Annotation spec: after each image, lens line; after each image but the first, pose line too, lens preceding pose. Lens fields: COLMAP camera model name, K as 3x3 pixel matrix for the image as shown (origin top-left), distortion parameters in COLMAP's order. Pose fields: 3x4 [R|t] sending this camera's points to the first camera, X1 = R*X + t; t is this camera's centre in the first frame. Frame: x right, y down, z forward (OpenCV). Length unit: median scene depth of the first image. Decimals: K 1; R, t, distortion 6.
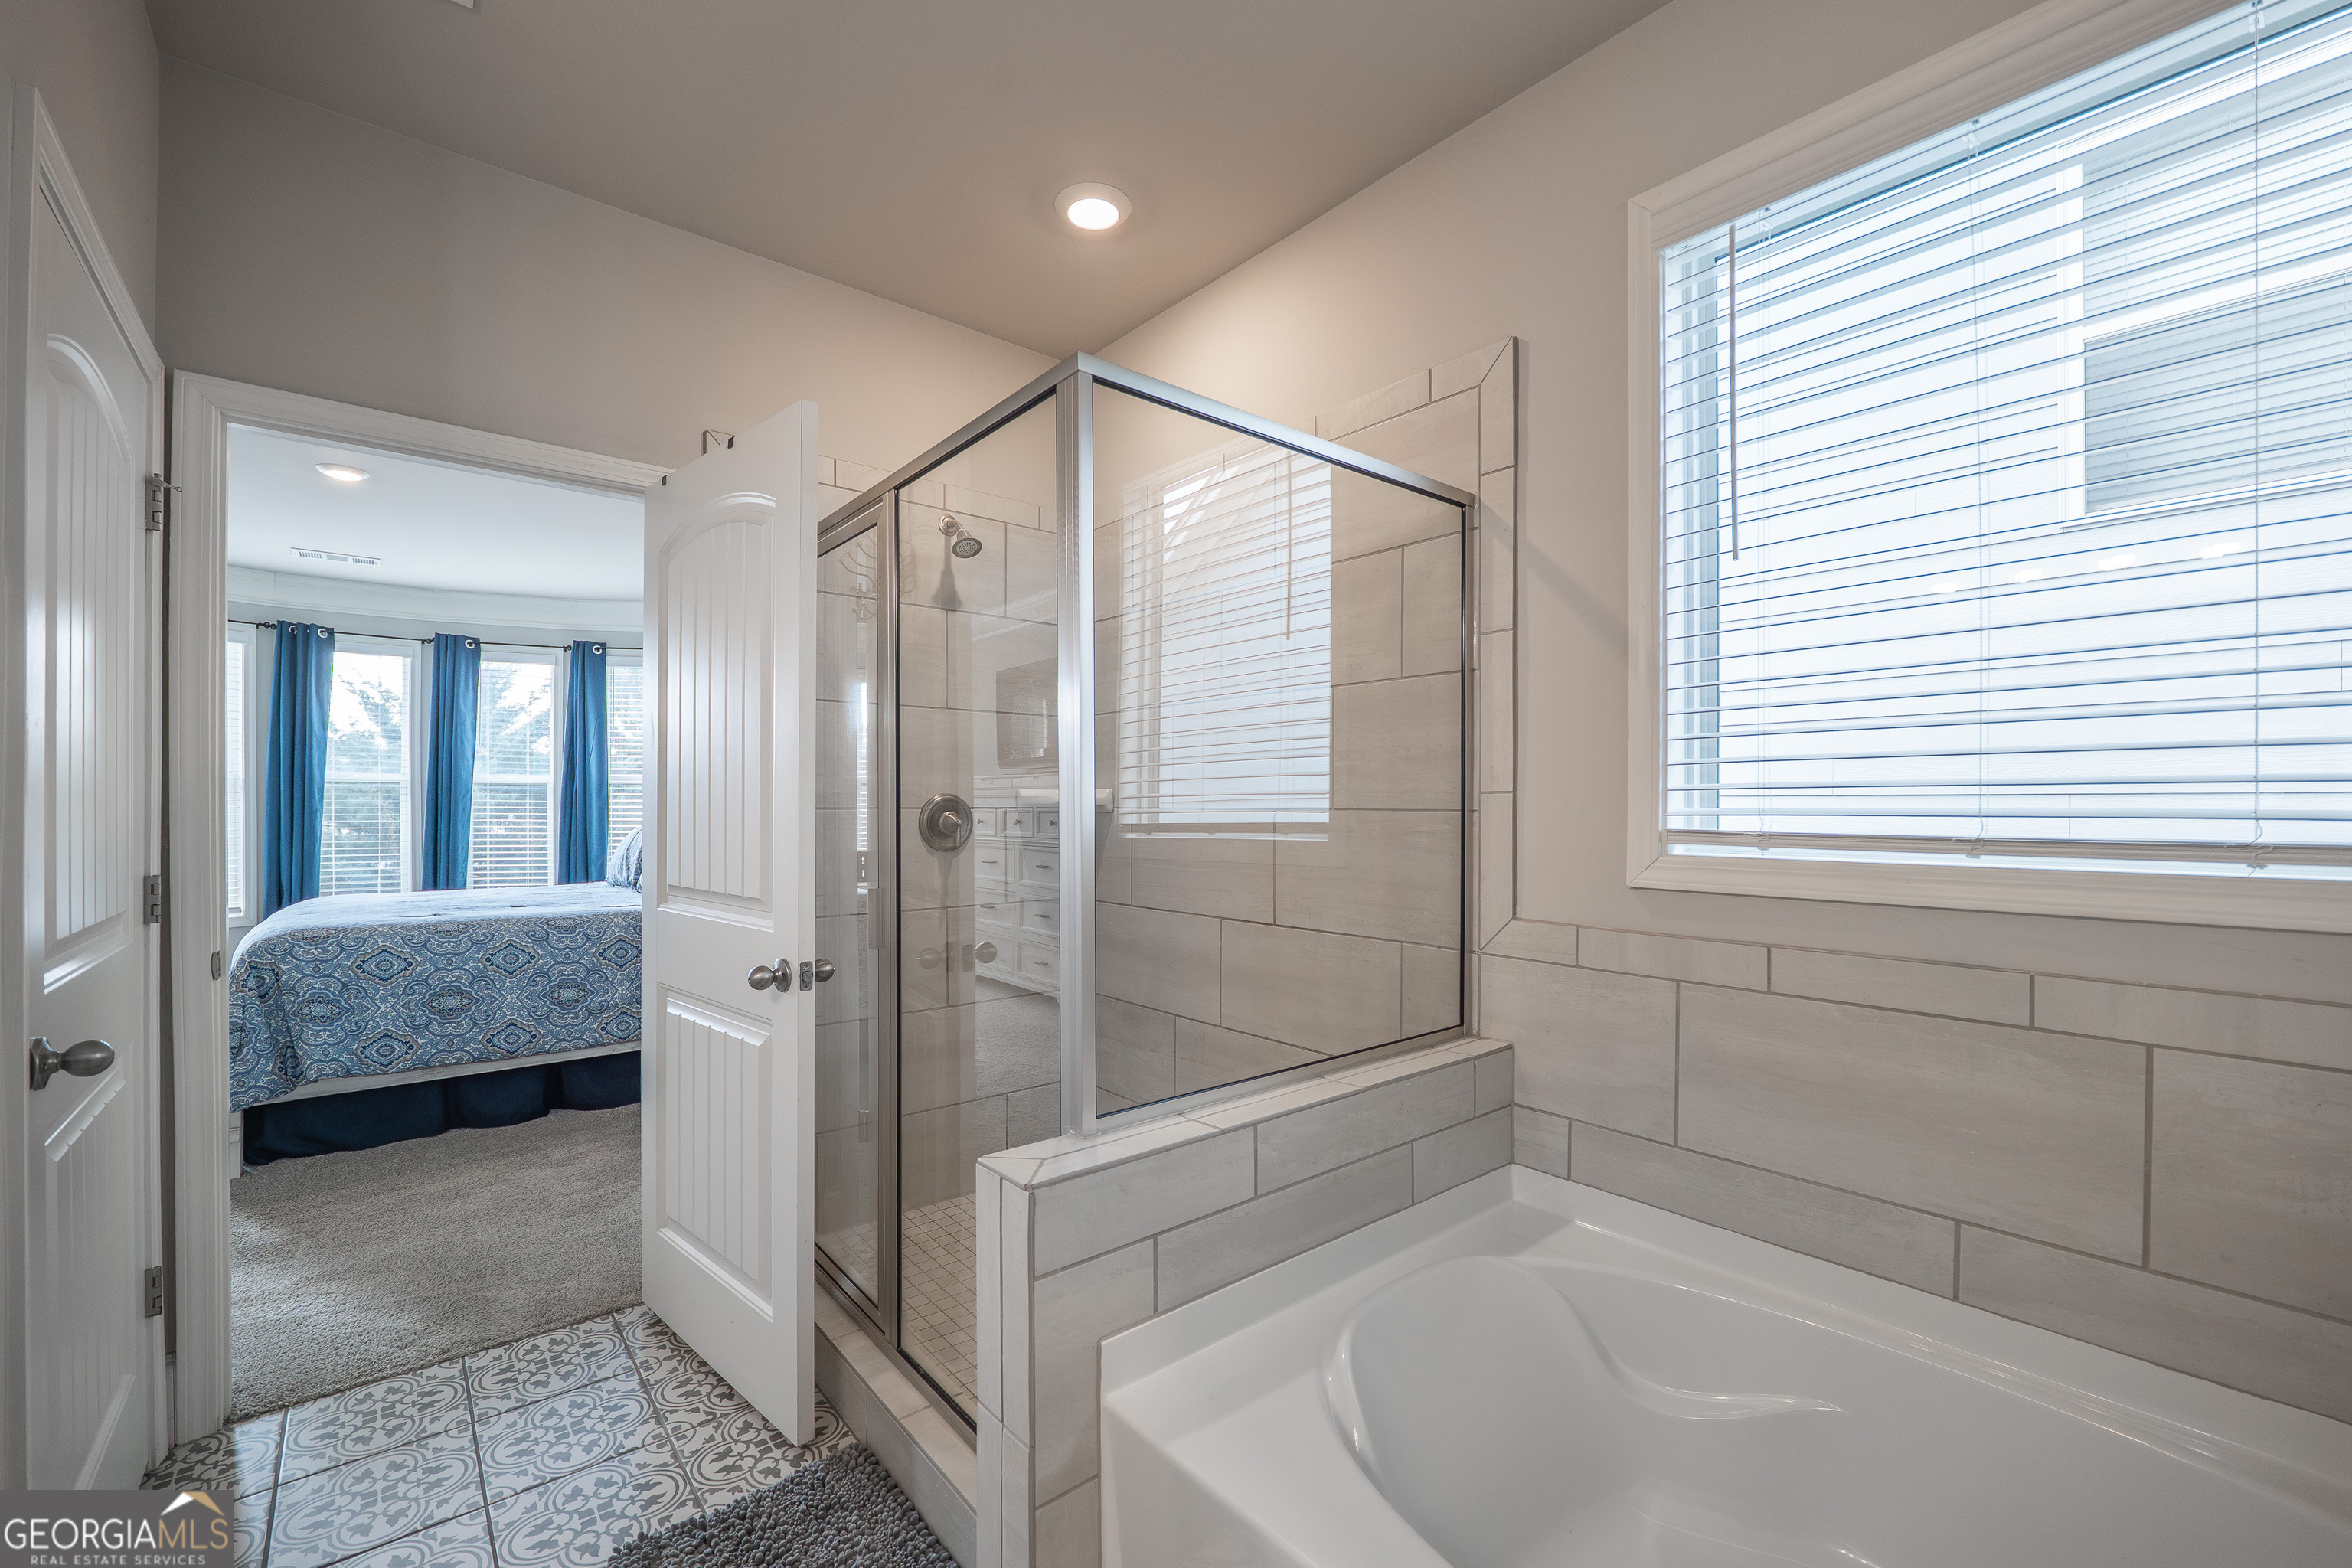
lens RADIAL K [[951.9, 0, 1171.6], [0, 951.9, 801.0], [0, 0, 1]] dist [0.002577, 0.000403]
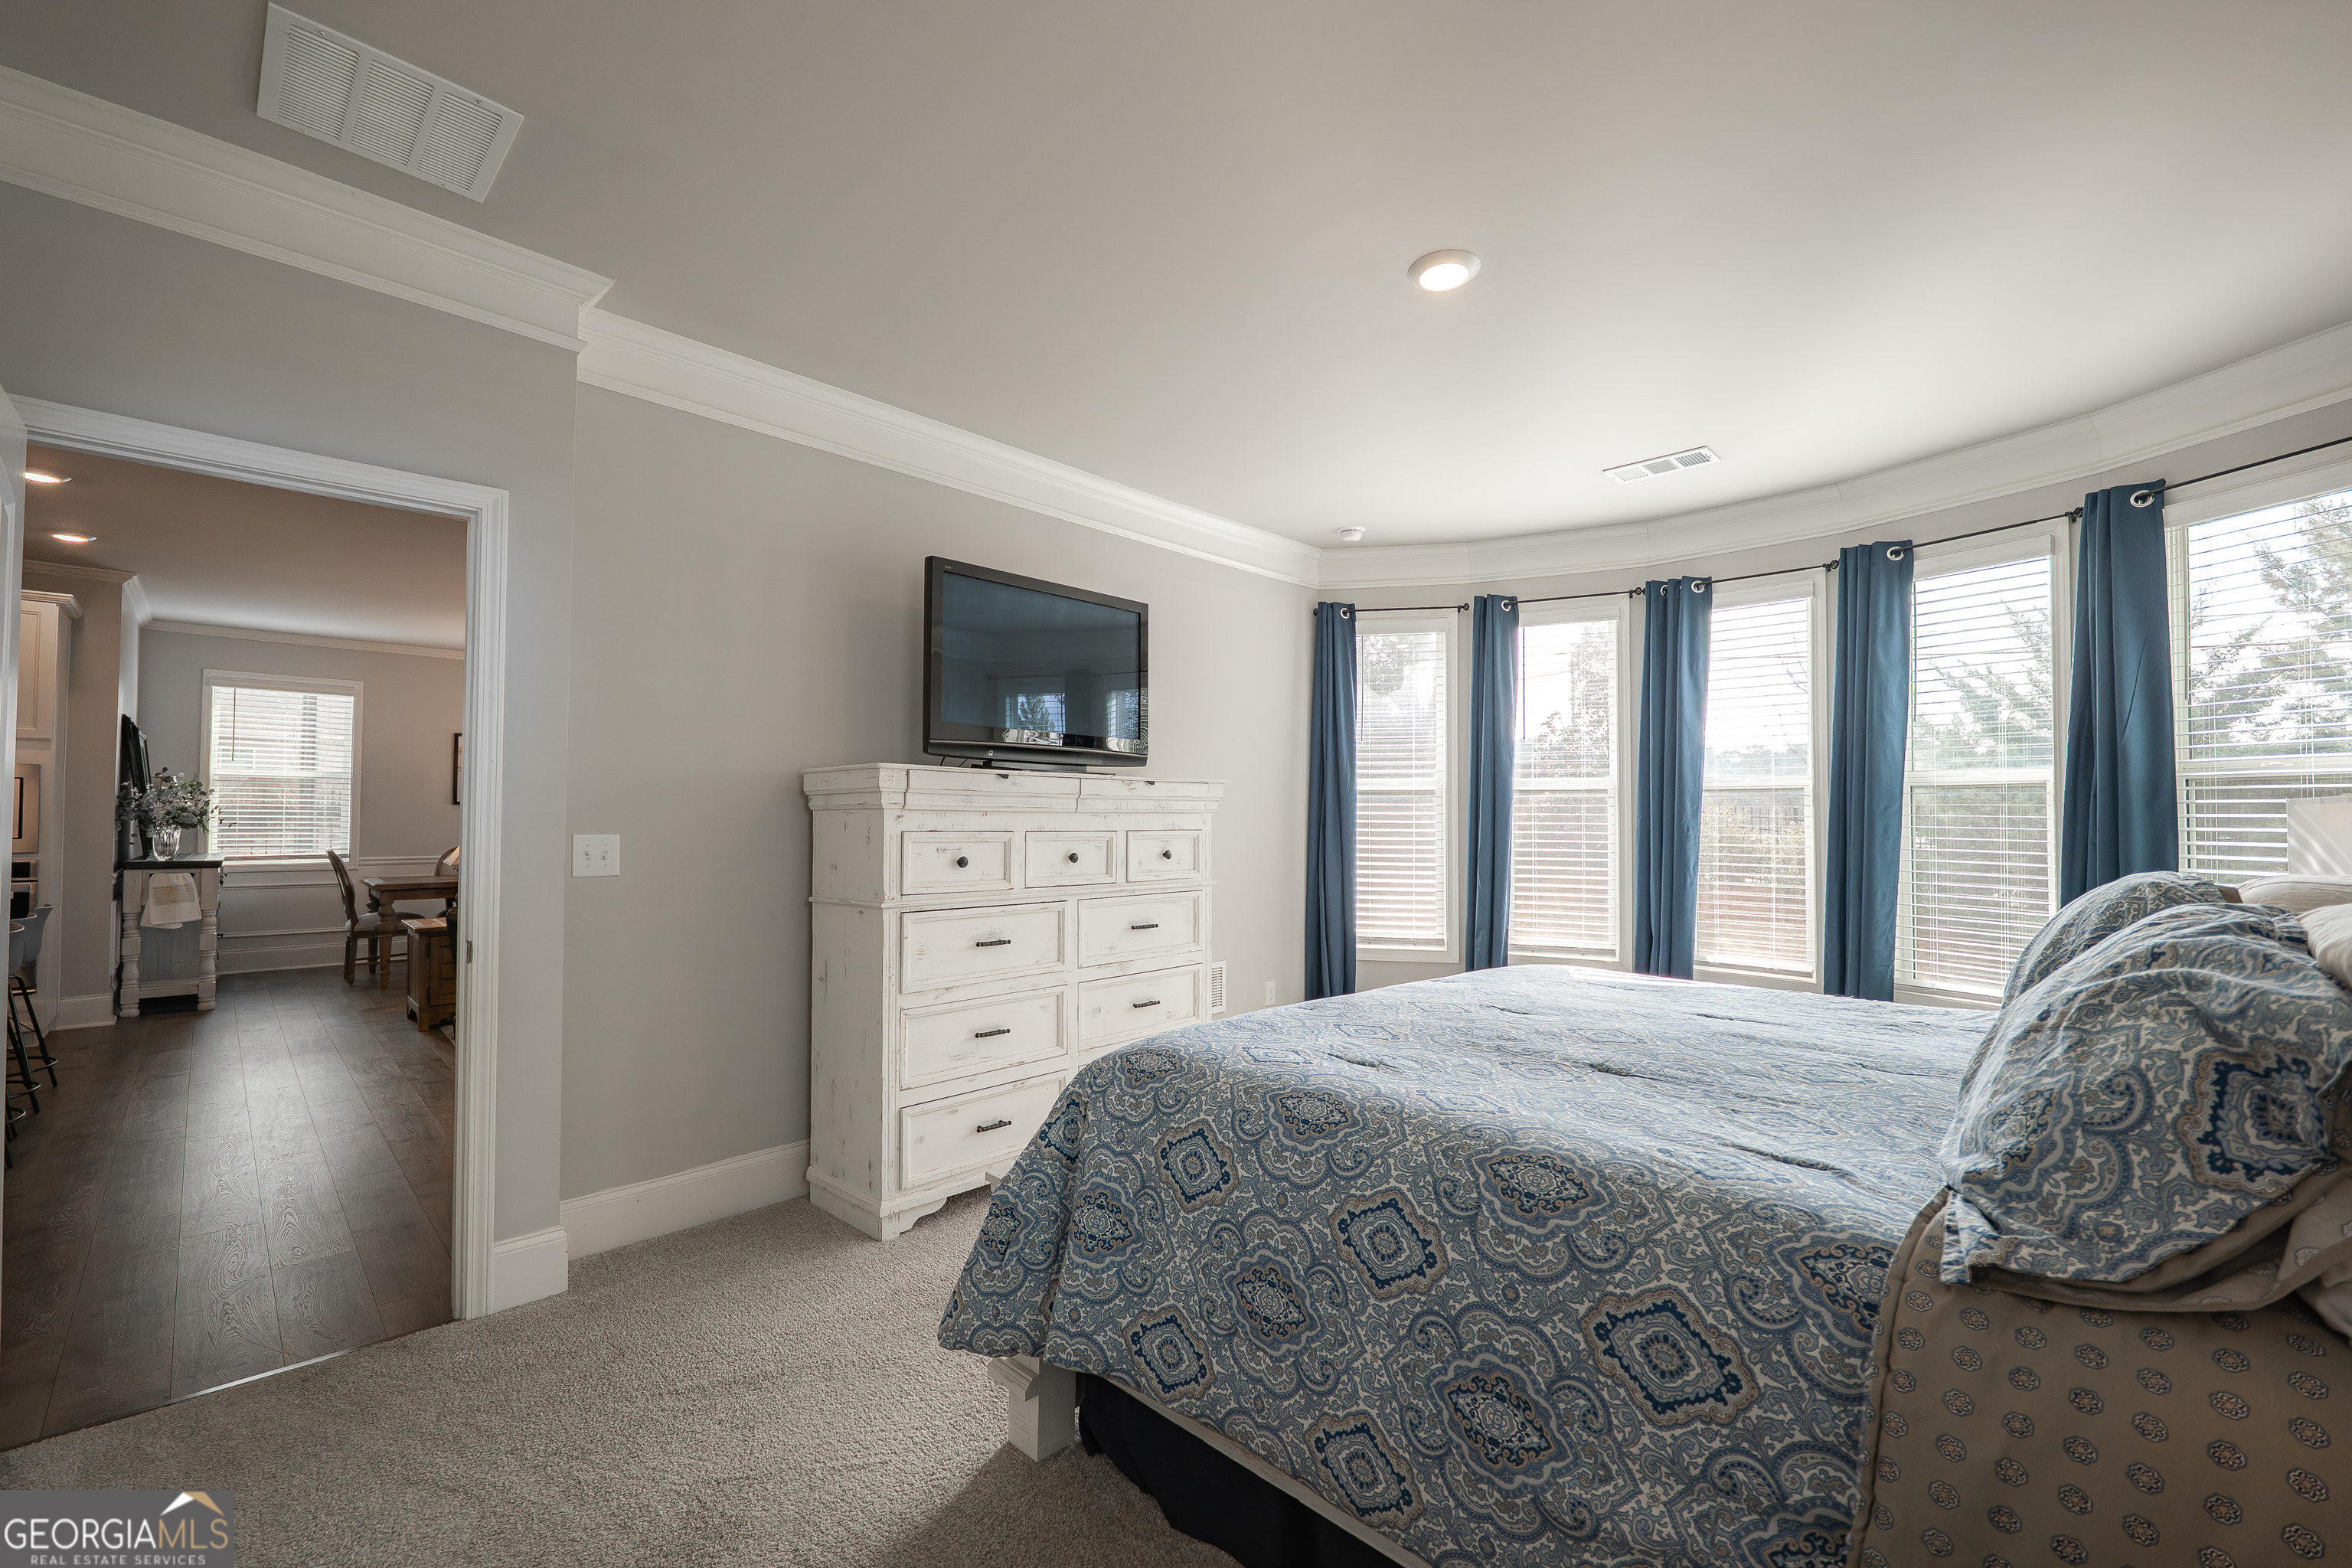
lens RADIAL K [[951.9, 0, 1211.7], [0, 951.9, 804.7], [0, 0, 1]] dist [0.002577, 0.000403]
pose [[0.107565, -0.009674, -0.994151, -0.206900], [-0.003460, 0.999943, -0.010105, -0.000206], [0.994192, 0.004527, 0.107526, 0.557274]]
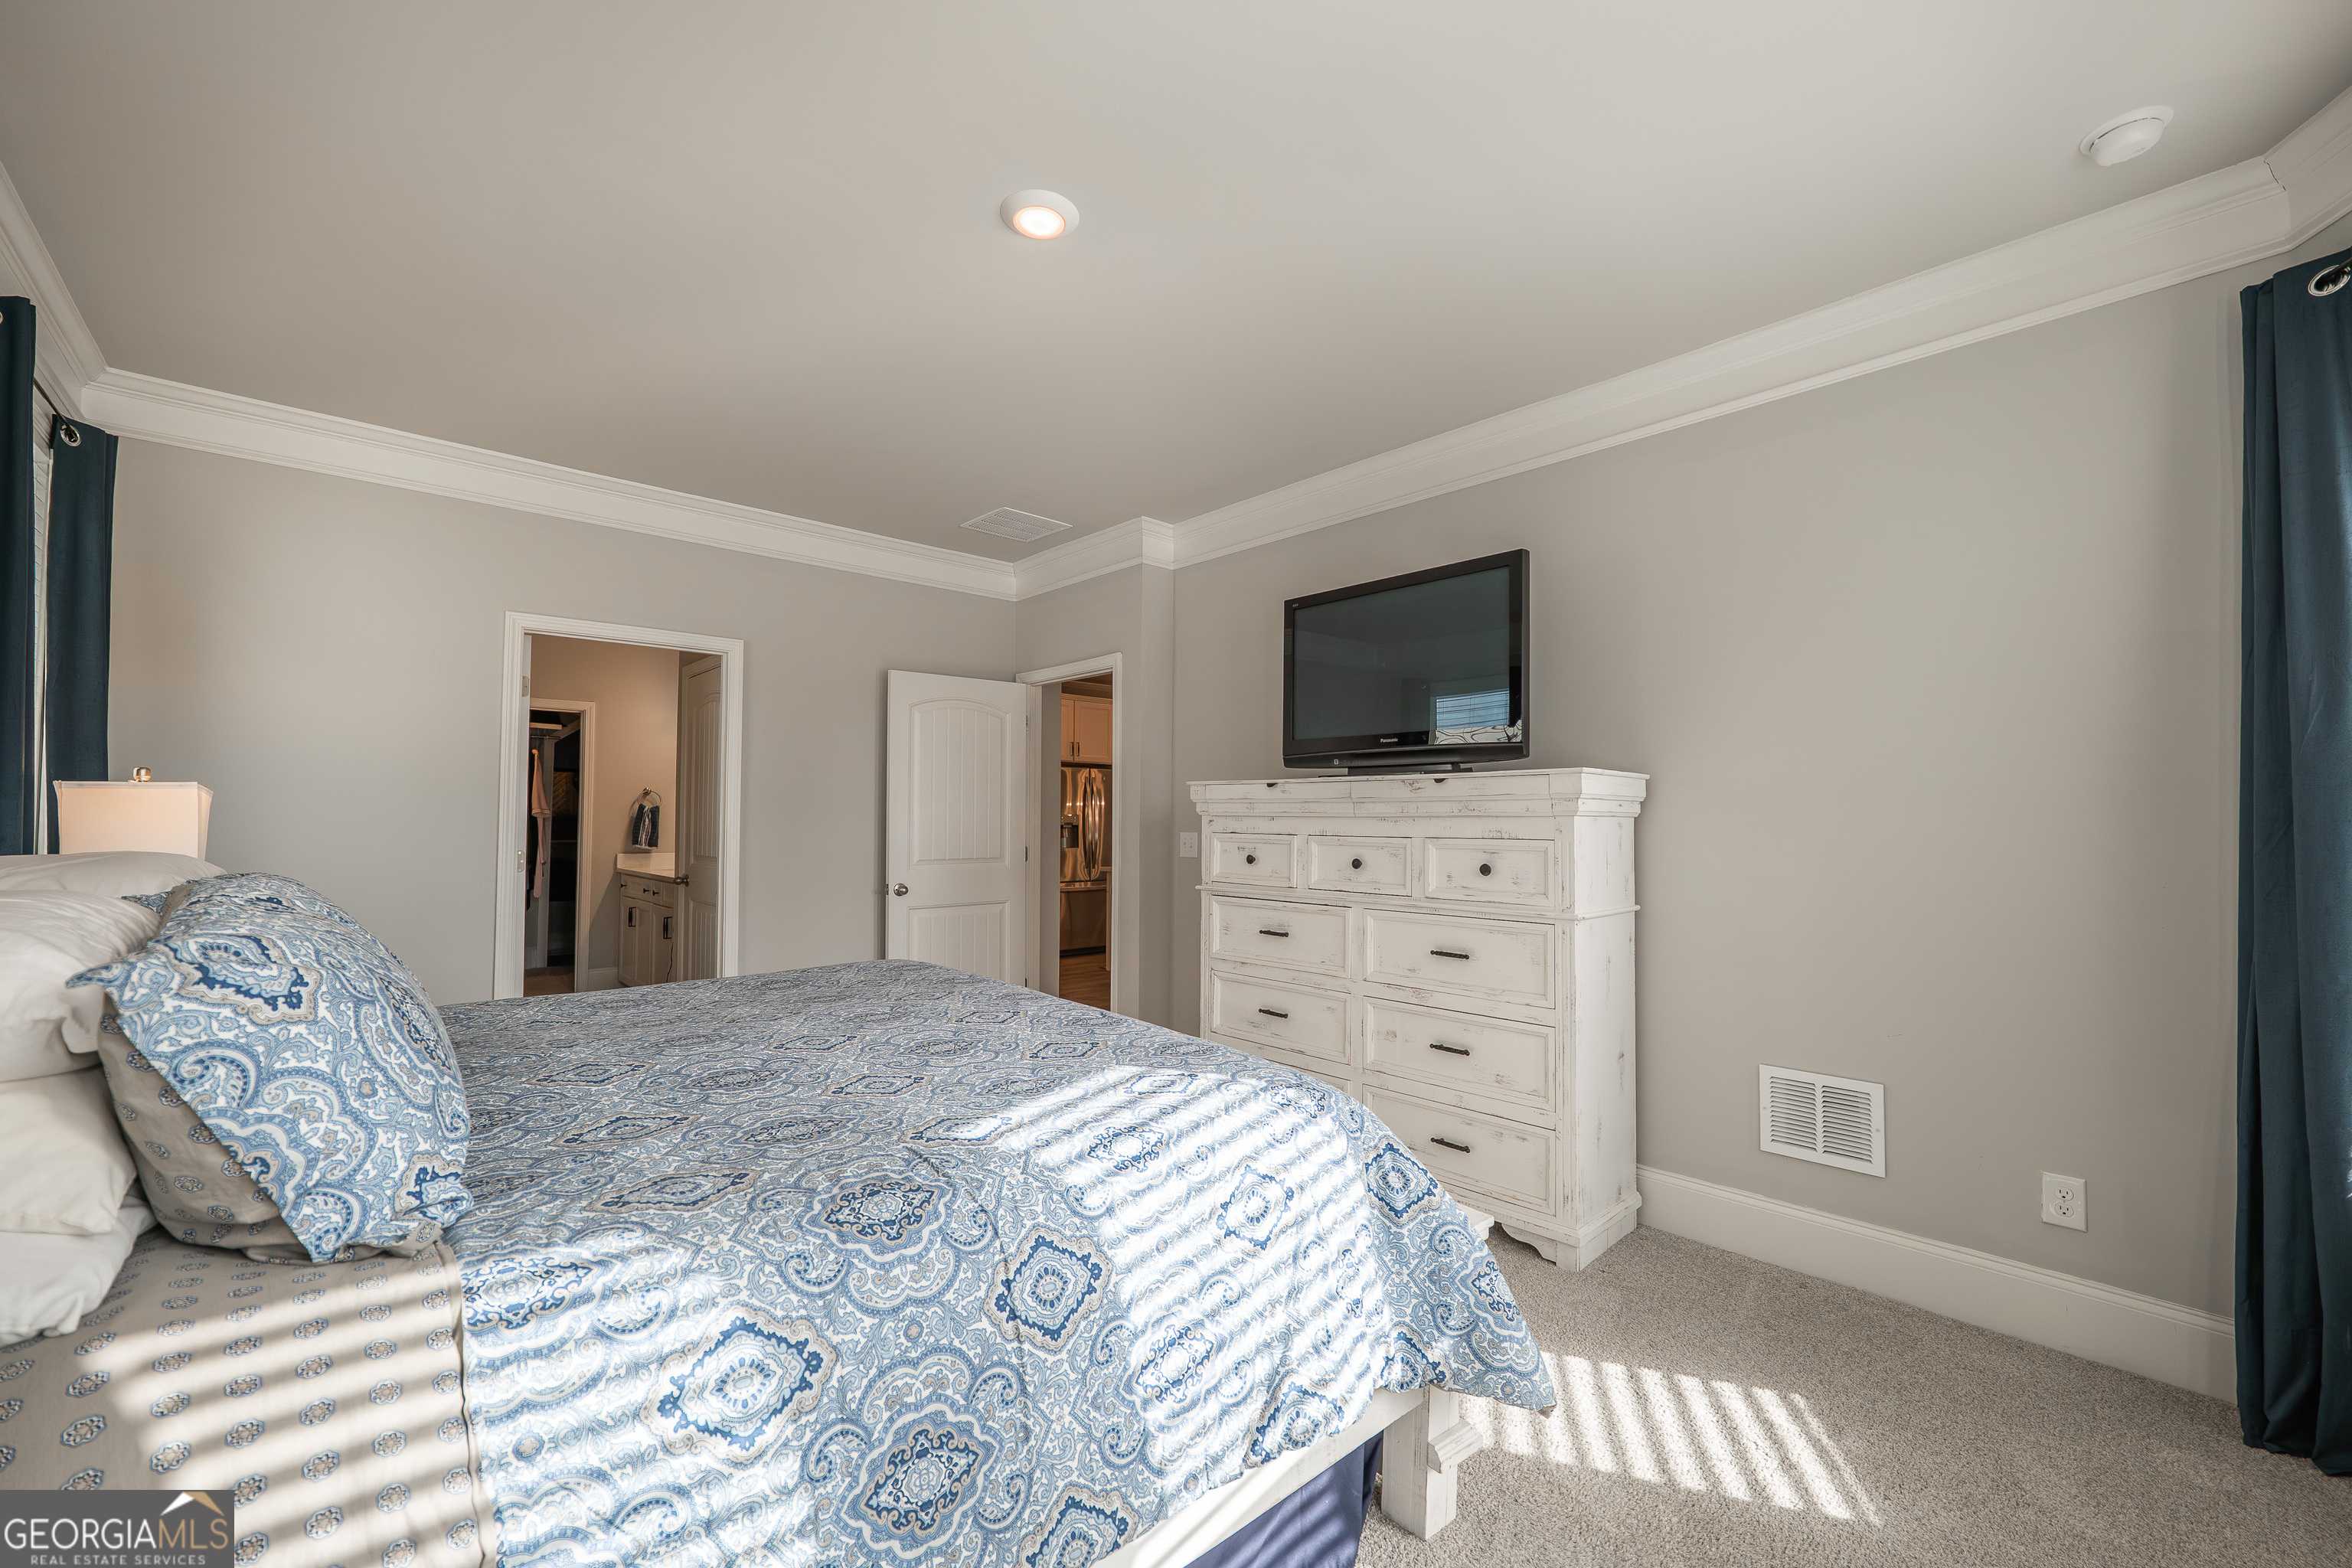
lens RADIAL K [[951.9, 0, 1184.0], [0, 951.9, 790.7], [0, 0, 1]] dist [0.002577, 0.000403]
pose [[-0.999451, -0.001145, -0.033117, -0.949454], [-0.000176, 0.999572, -0.029249, 0.000152], [0.033137, -0.029227, -0.999023, 1.410503]]
